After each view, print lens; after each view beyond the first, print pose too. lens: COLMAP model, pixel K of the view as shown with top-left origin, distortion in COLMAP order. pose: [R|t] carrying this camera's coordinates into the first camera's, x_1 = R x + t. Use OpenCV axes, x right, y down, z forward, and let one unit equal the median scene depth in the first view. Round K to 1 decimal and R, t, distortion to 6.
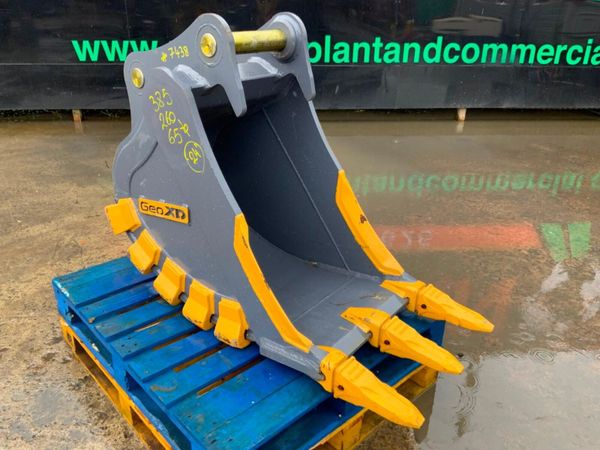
lens RADIAL K [[495.9, 0, 301.3], [0, 495.9, 226.6], [0, 0, 1]] dist [0.118631, -0.230035]
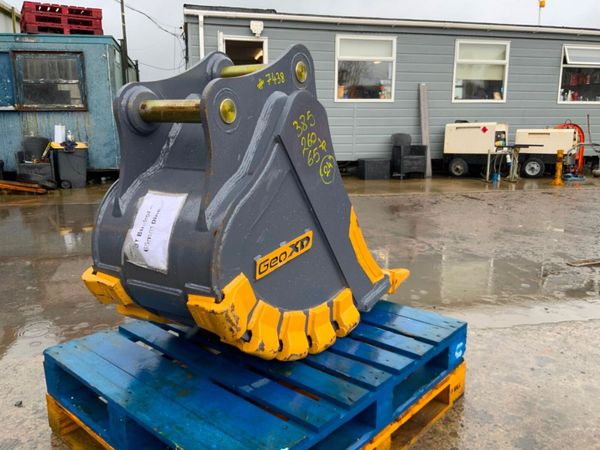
lens RADIAL K [[495.9, 0, 301.3], [0, 495.9, 226.6], [0, 0, 1]] dist [0.118631, -0.230035]
pose [[-0.098793, -0.223323, 0.969725, -1.040259], [0.411331, 0.878180, 0.244146, -0.257707], [-0.906117, 0.422997, 0.005102, 0.887709]]
